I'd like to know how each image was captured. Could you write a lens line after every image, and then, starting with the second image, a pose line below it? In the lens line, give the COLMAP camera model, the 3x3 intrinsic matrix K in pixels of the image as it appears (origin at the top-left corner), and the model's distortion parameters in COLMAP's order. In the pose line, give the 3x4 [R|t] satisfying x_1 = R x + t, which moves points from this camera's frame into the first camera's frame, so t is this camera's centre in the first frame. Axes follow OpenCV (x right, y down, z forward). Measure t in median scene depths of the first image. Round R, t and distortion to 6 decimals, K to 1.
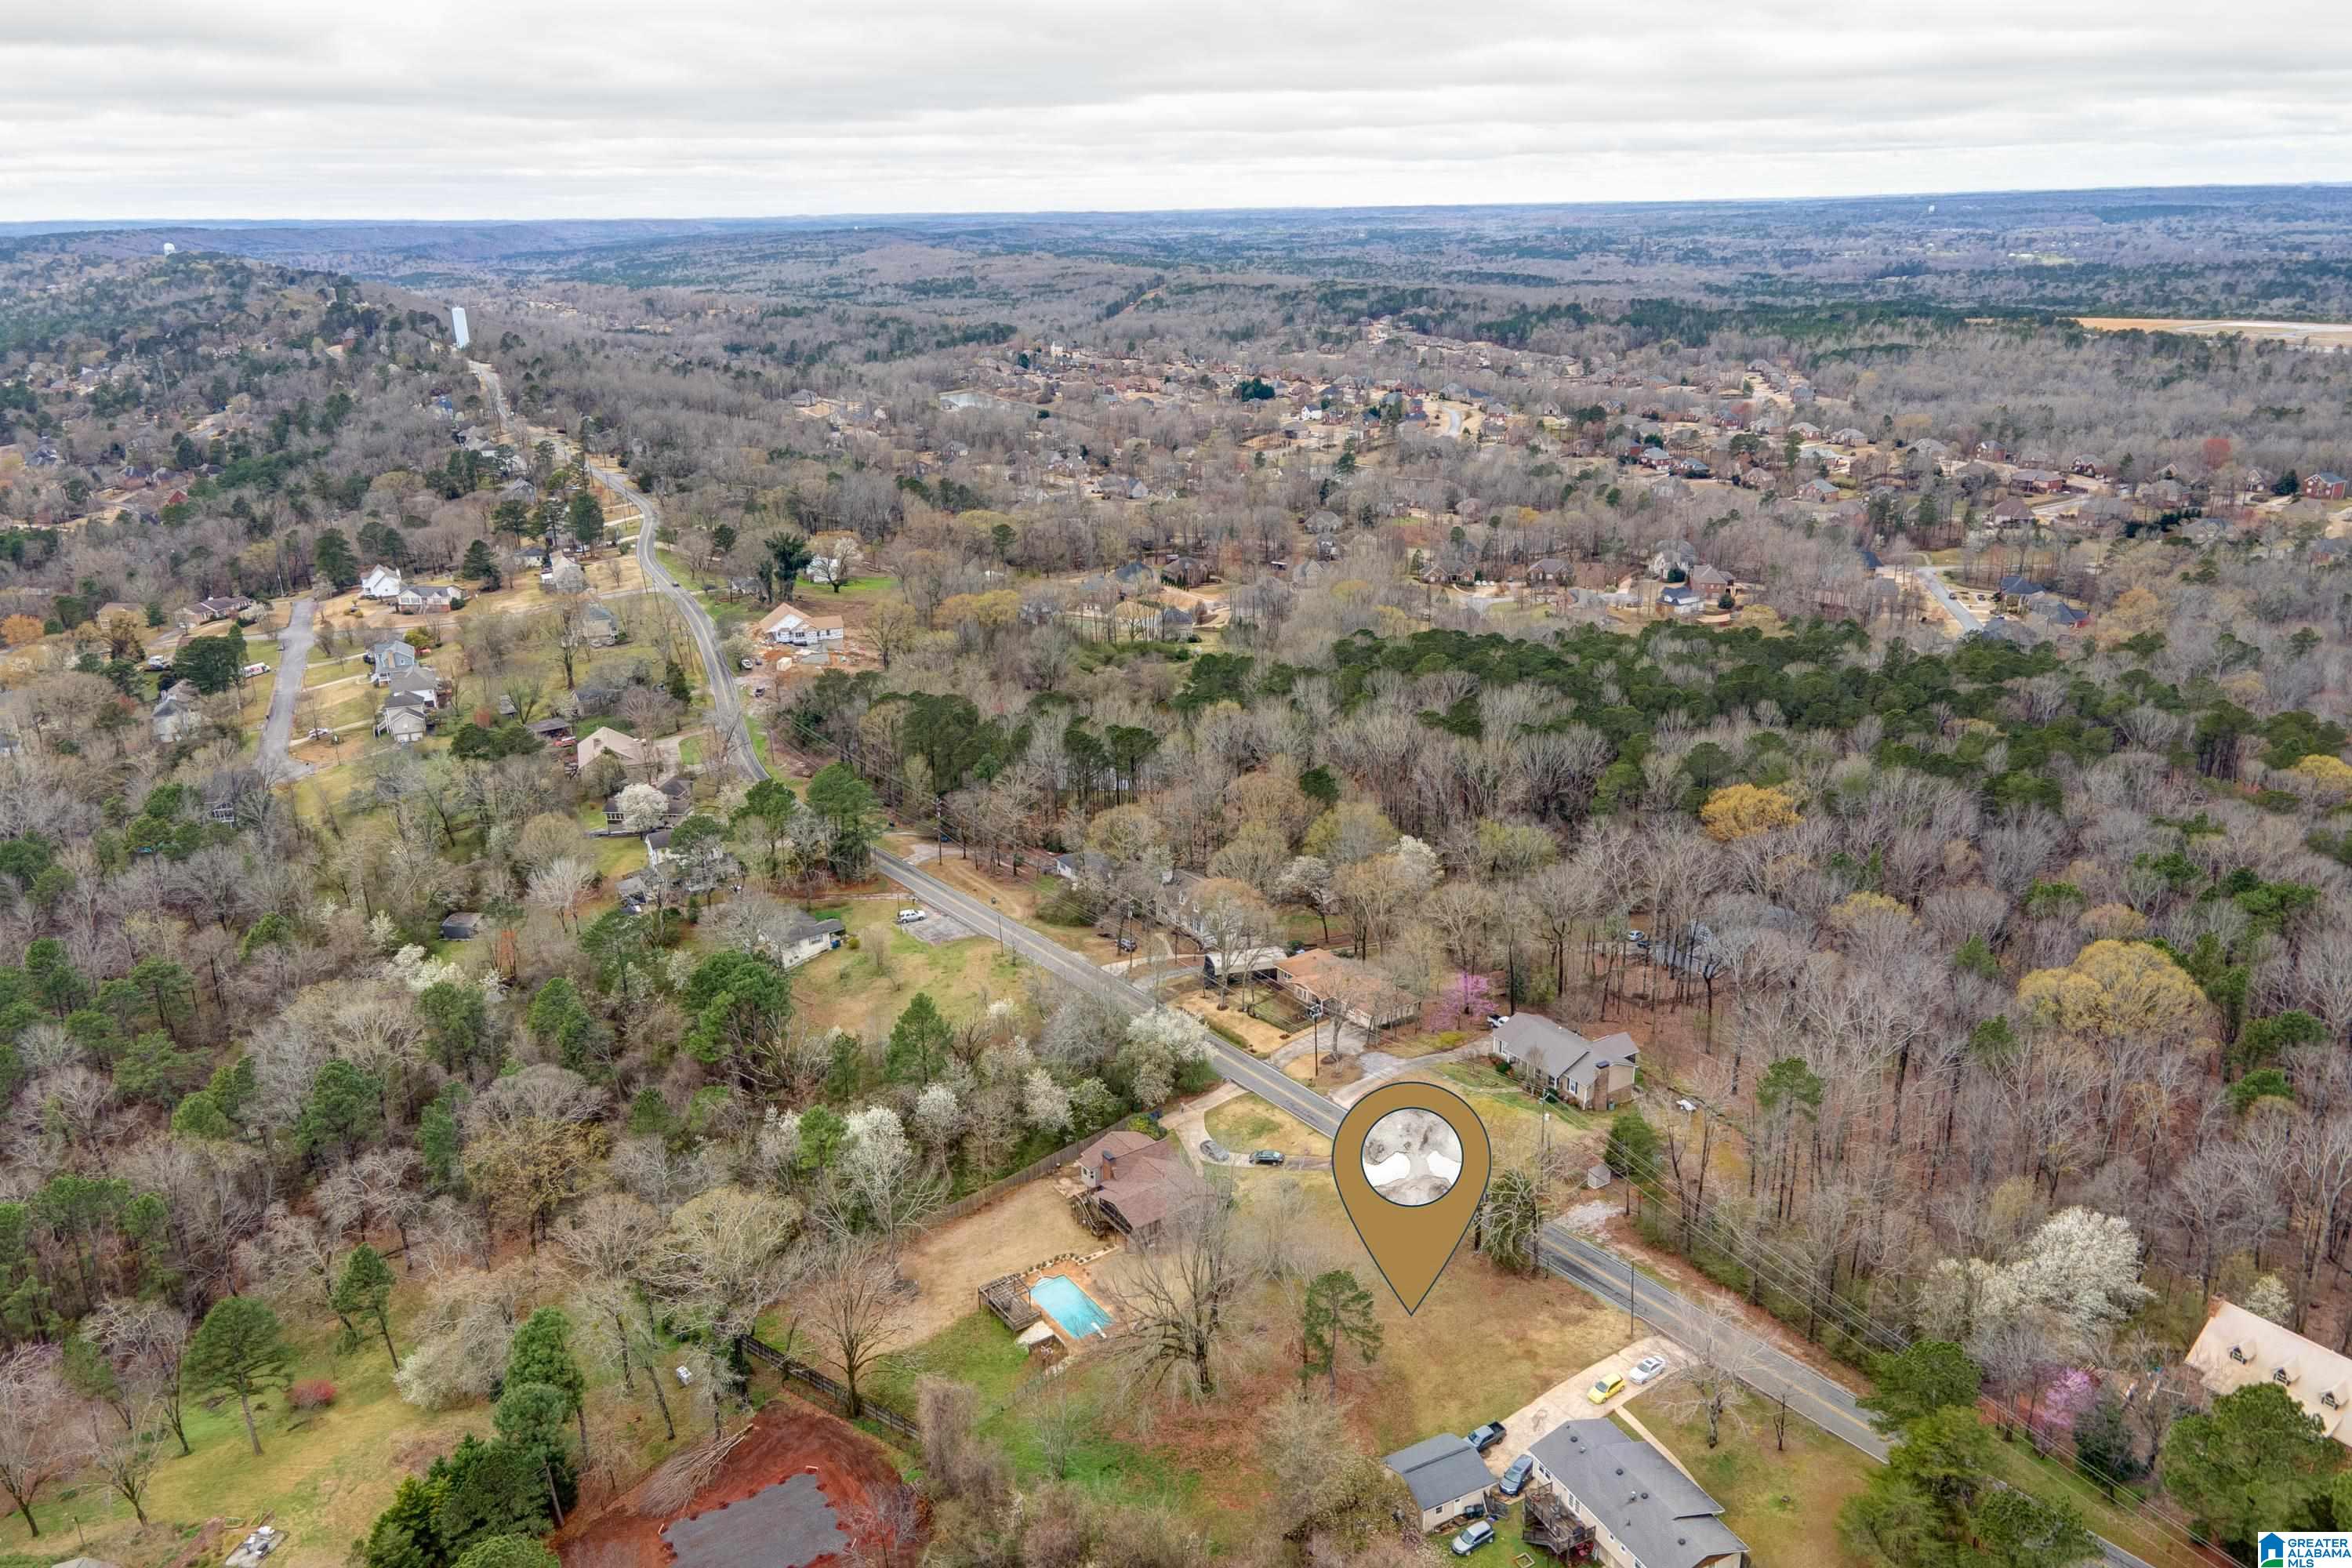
lens RADIAL K [[1711.3, 0, 1182.4], [0, 1711.3, 797.1], [0, 0, 1]] dist [0.037223, 0.020389]
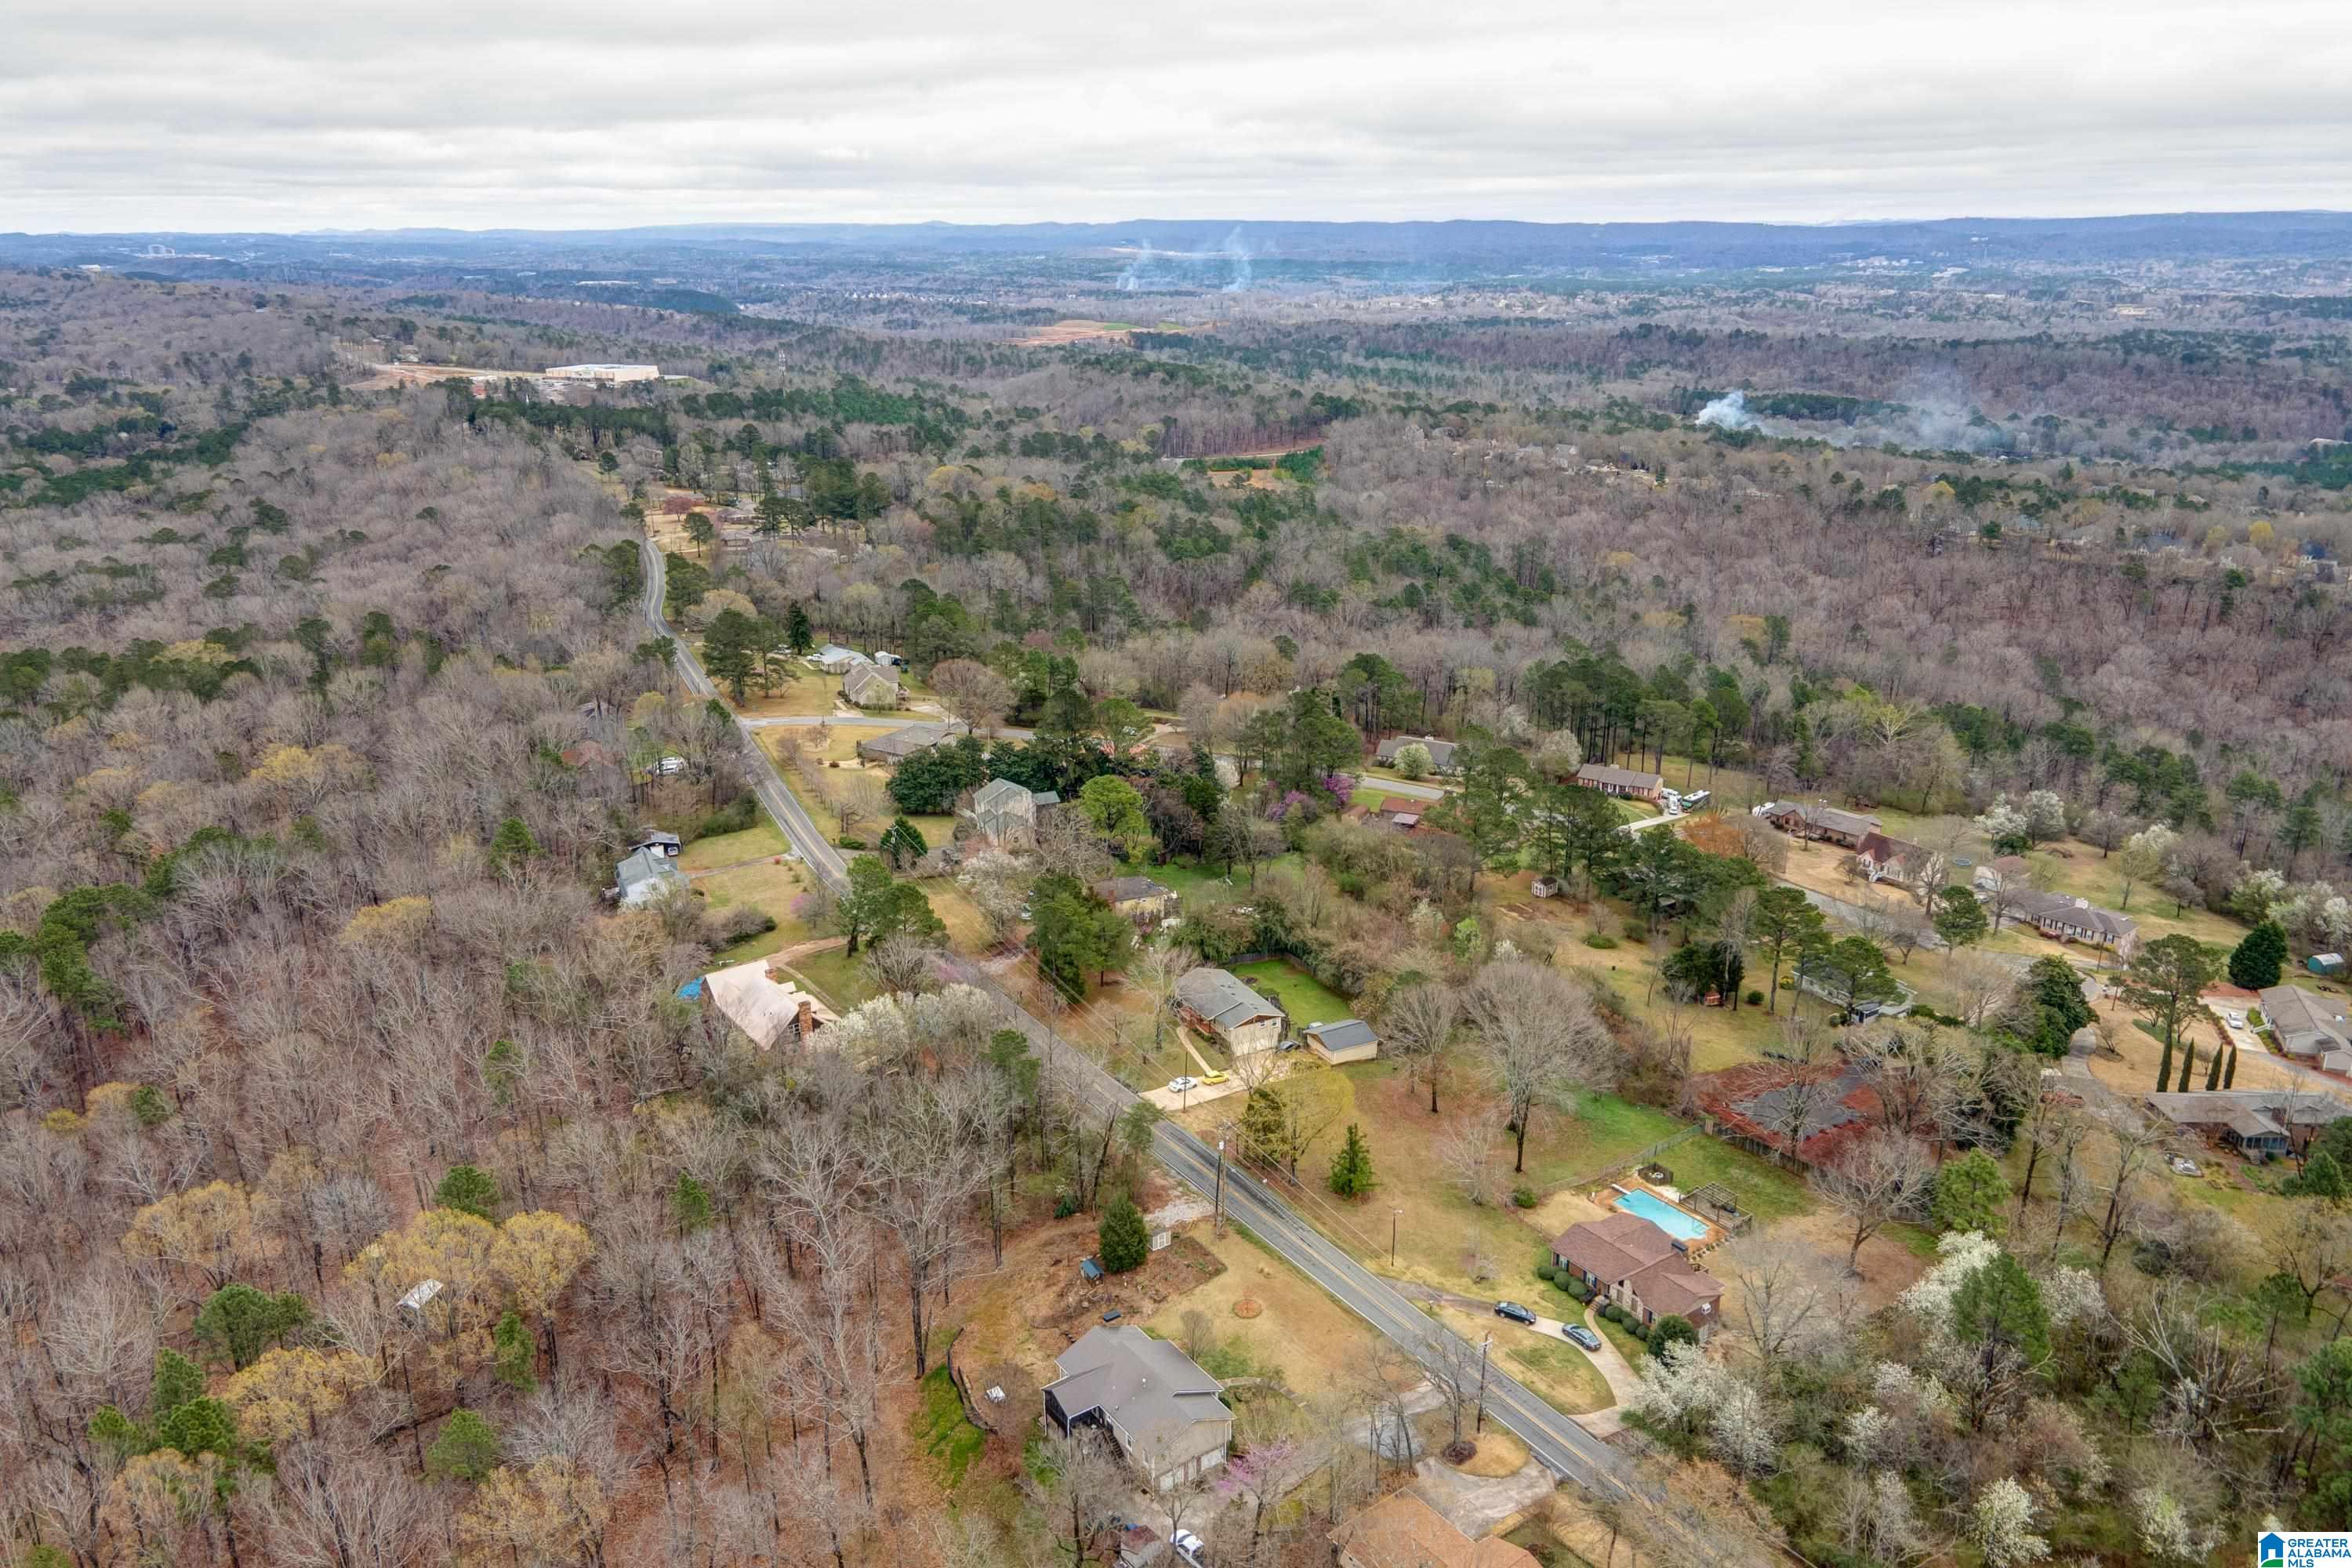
lens RADIAL K [[1711.3, 0, 1171.6], [0, 1711.3, 775.6], [0, 0, 1]] dist [0.037223, 0.020389]
pose [[-0.999625, 0.026766, -0.005859, 0.145871], [0.017812, 0.797256, 0.603378, -0.354392], [0.020821, 0.603047, -0.797434, 1.006551]]
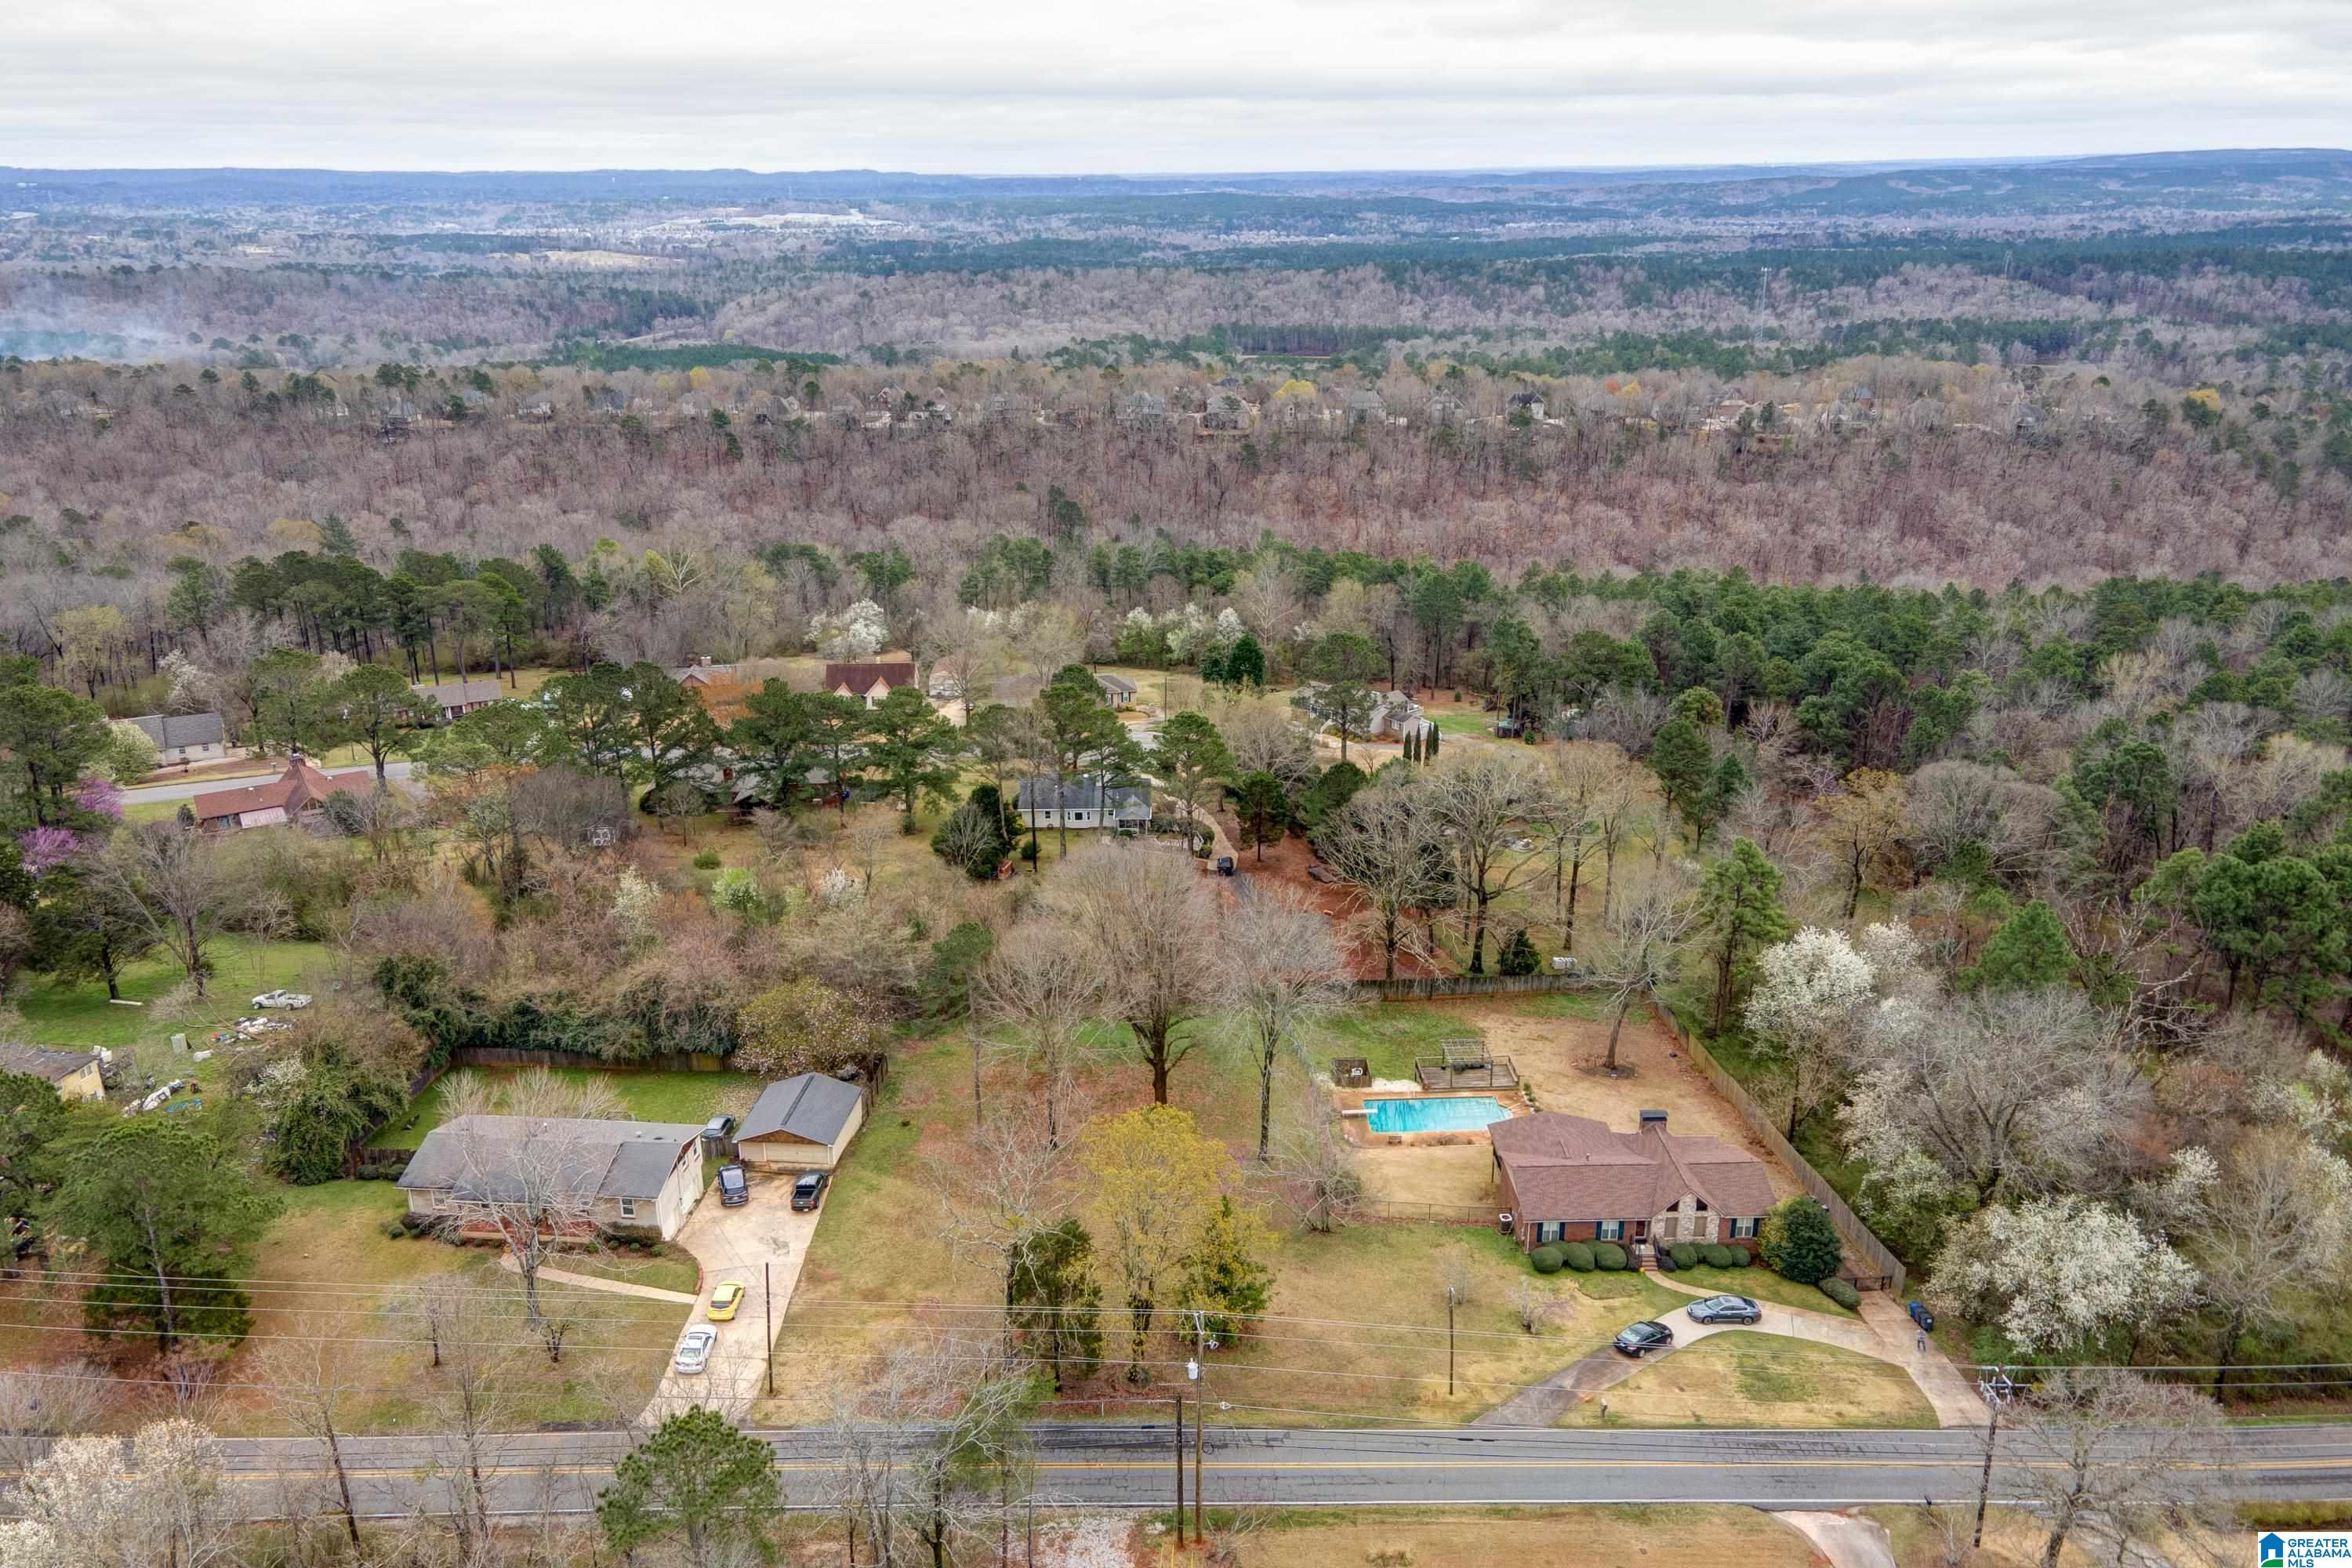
lens RADIAL K [[1711.3, 0, 1176.6], [0, 1711.3, 782.3], [0, 0, 1]] dist [0.037223, 0.020389]
pose [[-0.539543, 0.303222, -0.785461, 0.308539], [-0.261359, 0.826496, 0.498594, -0.091422], [0.800365, 0.474301, -0.366680, 0.656894]]
